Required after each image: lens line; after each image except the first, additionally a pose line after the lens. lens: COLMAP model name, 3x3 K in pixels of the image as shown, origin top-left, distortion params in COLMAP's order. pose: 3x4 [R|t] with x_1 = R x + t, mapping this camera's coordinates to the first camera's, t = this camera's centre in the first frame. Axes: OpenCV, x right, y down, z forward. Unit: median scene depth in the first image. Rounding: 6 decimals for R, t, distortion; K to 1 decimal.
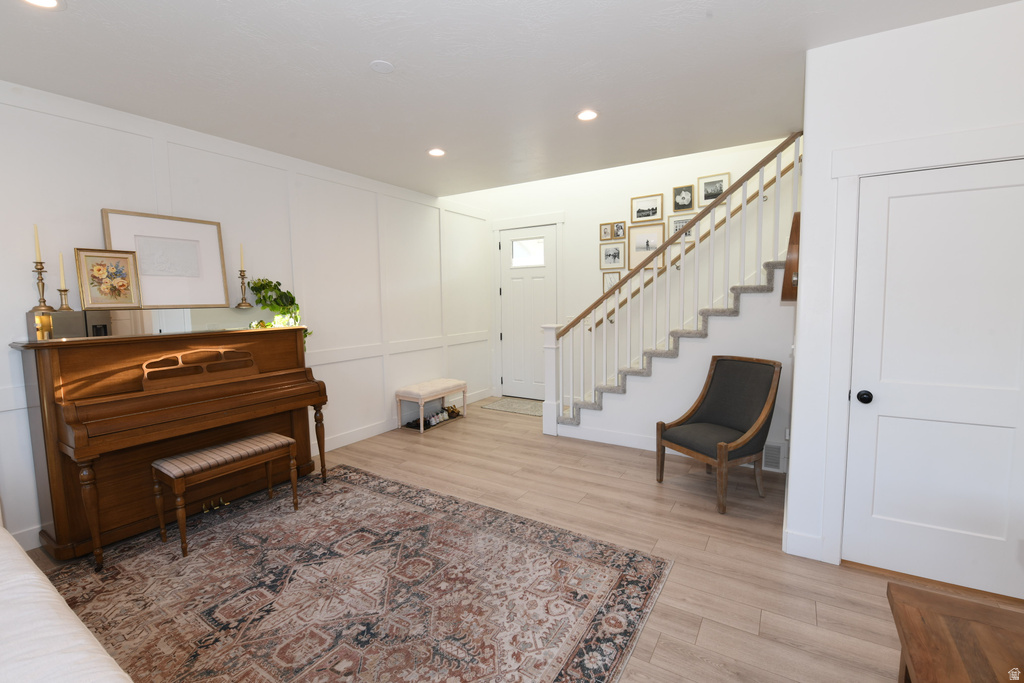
lens RADIAL K [[443.8, 0, 512.0], [0, 443.8, 337.7], [0, 0, 1]] dist [-0.005361, -0.008103]
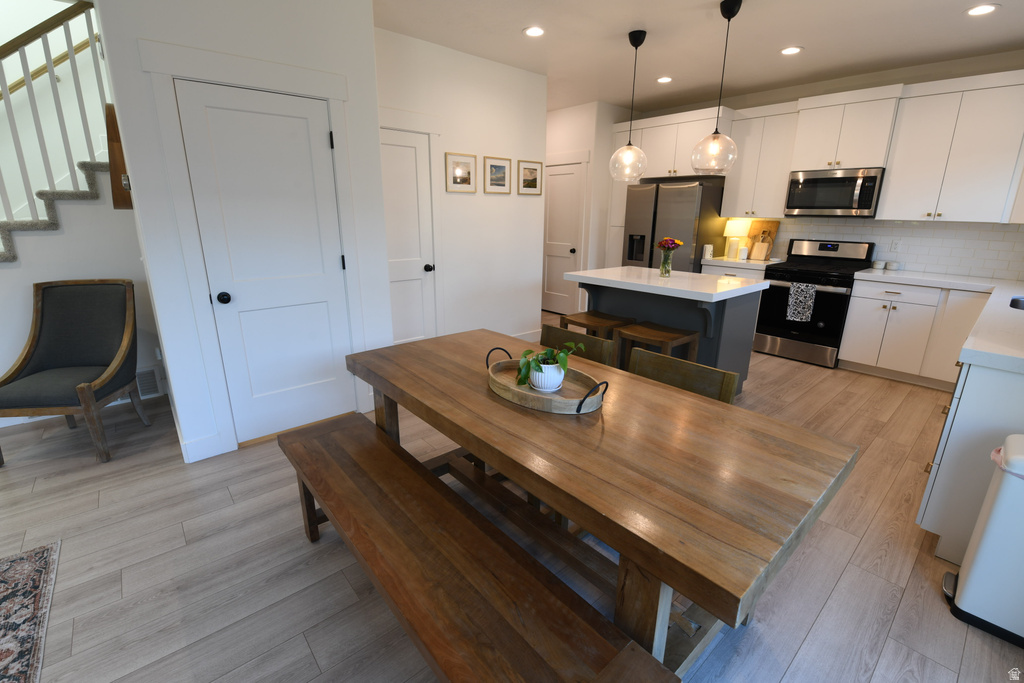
lens RADIAL K [[443.8, 0, 511.3], [0, 443.8, 339.7], [0, 0, 1]] dist [-0.005361, -0.008103]
pose [[0.294171, -0.245678, 0.923637, -0.029276], [0.071192, 0.969345, 0.235162, 0.022868], [-0.953098, -0.003423, 0.302644, -0.015912]]
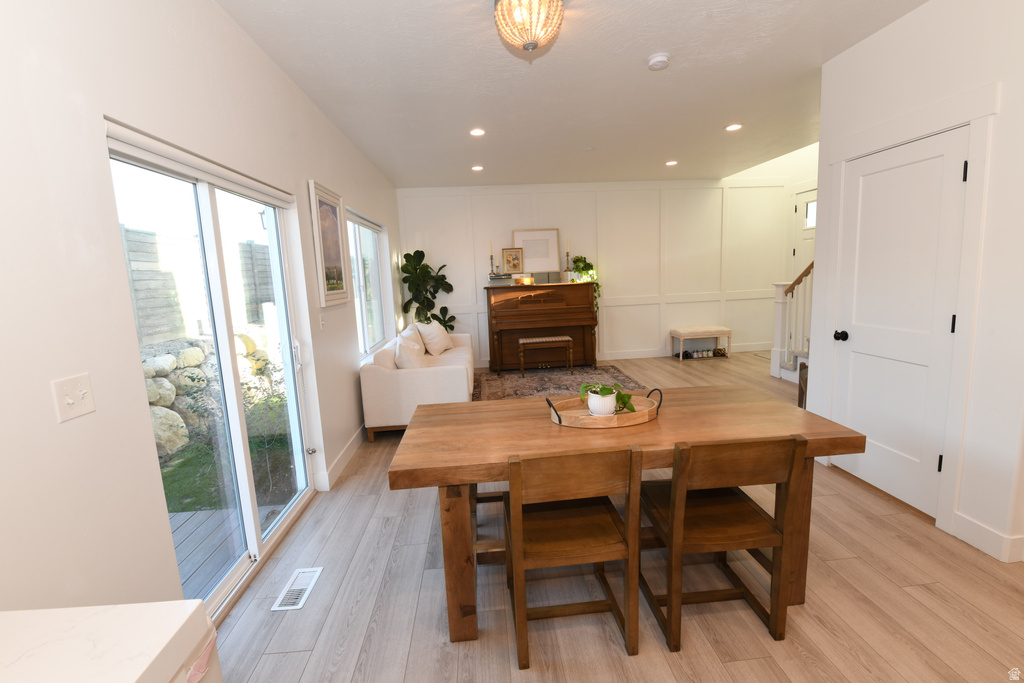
lens RADIAL K [[443.8, 0, 511.5], [0, 443.8, 338.5], [0, 0, 1]] dist [-0.005361, -0.008103]
pose [[0.594878, 0.103259, -0.797156, 1.056363], [-0.033400, 0.994033, 0.103837, 0.035186], [0.803122, -0.035145, 0.594777, -0.449273]]
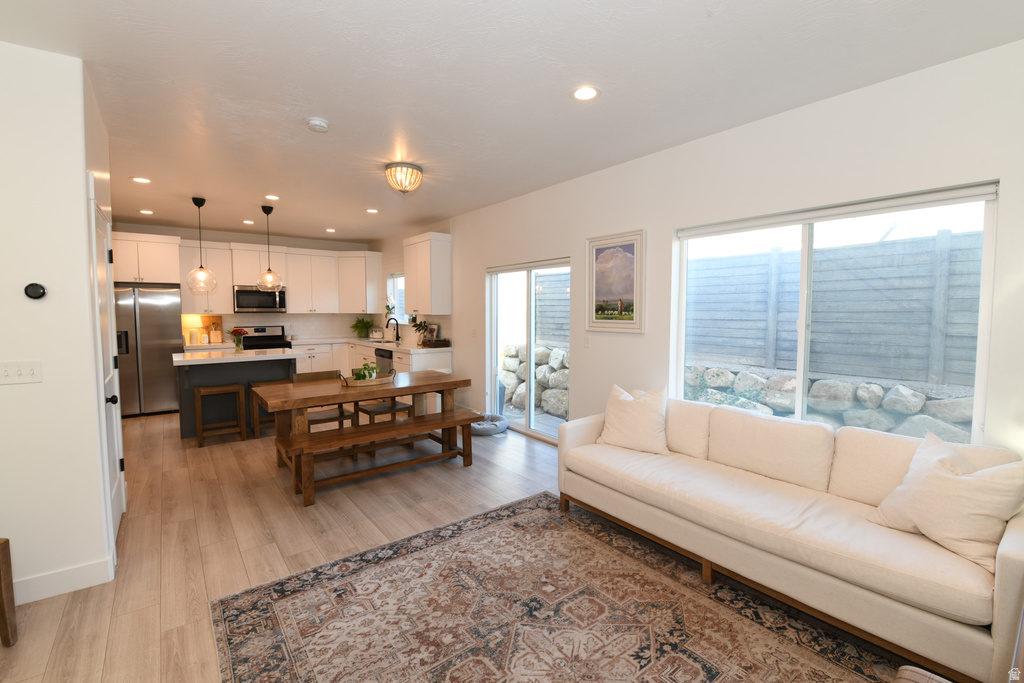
lens RADIAL K [[443.8, 0, 512.6], [0, 443.8, 336.8], [0, 0, 1]] dist [-0.005361, -0.008103]
pose [[-0.940784, -0.007623, 0.338921, -0.474624], [0.042118, 0.989373, 0.139167, -0.118186], [-0.336380, 0.145201, -0.930465, 1.416185]]
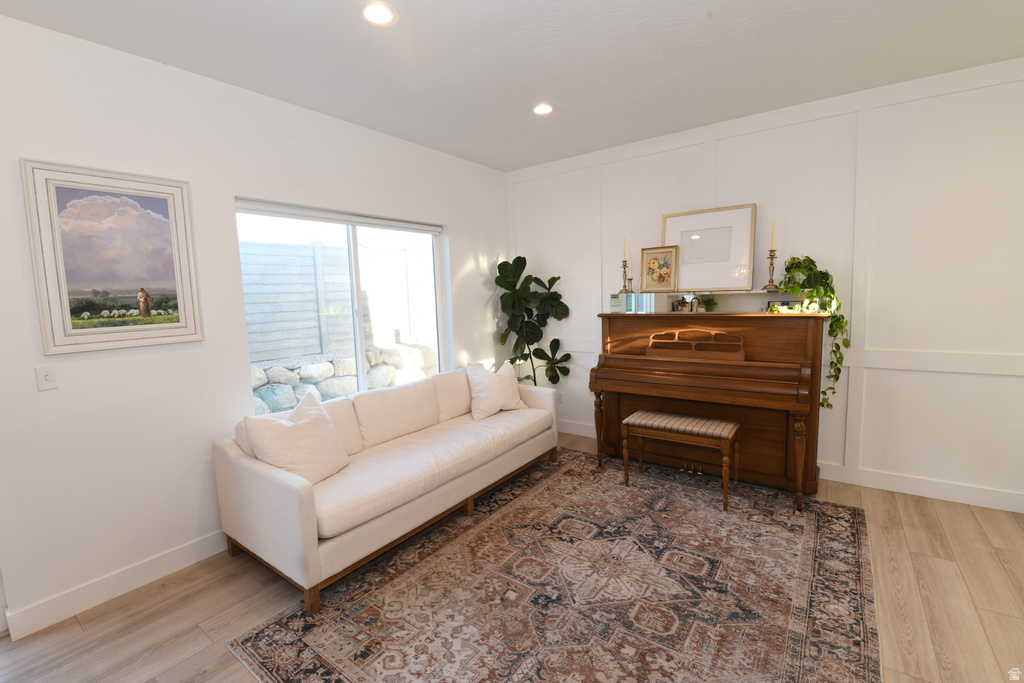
lens RADIAL K [[443.8, 0, 511.7], [0, 443.8, 339.0], [0, 0, 1]] dist [-0.005361, -0.008103]
pose [[-0.068247, 0.117662, -0.990706, 0.488091], [-0.052270, 0.991236, 0.121326, -0.066463], [0.996298, 0.060065, -0.061499, 0.681627]]
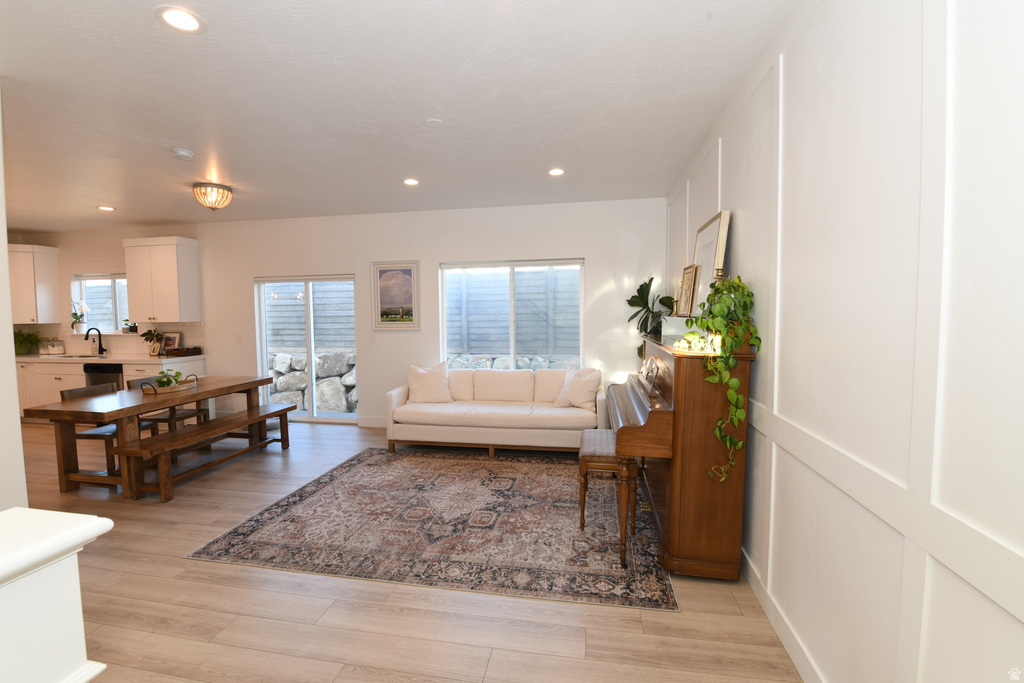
lens RADIAL K [[443.8, 0, 511.6], [0, 443.8, 337.7], [0, 0, 1]] dist [-0.005361, -0.008103]
pose [[-0.927031, 0.044997, -0.372276, -0.008518], [-0.009695, 0.989567, 0.143750, -0.184664], [0.374860, 0.136870, -0.916922, 2.045138]]
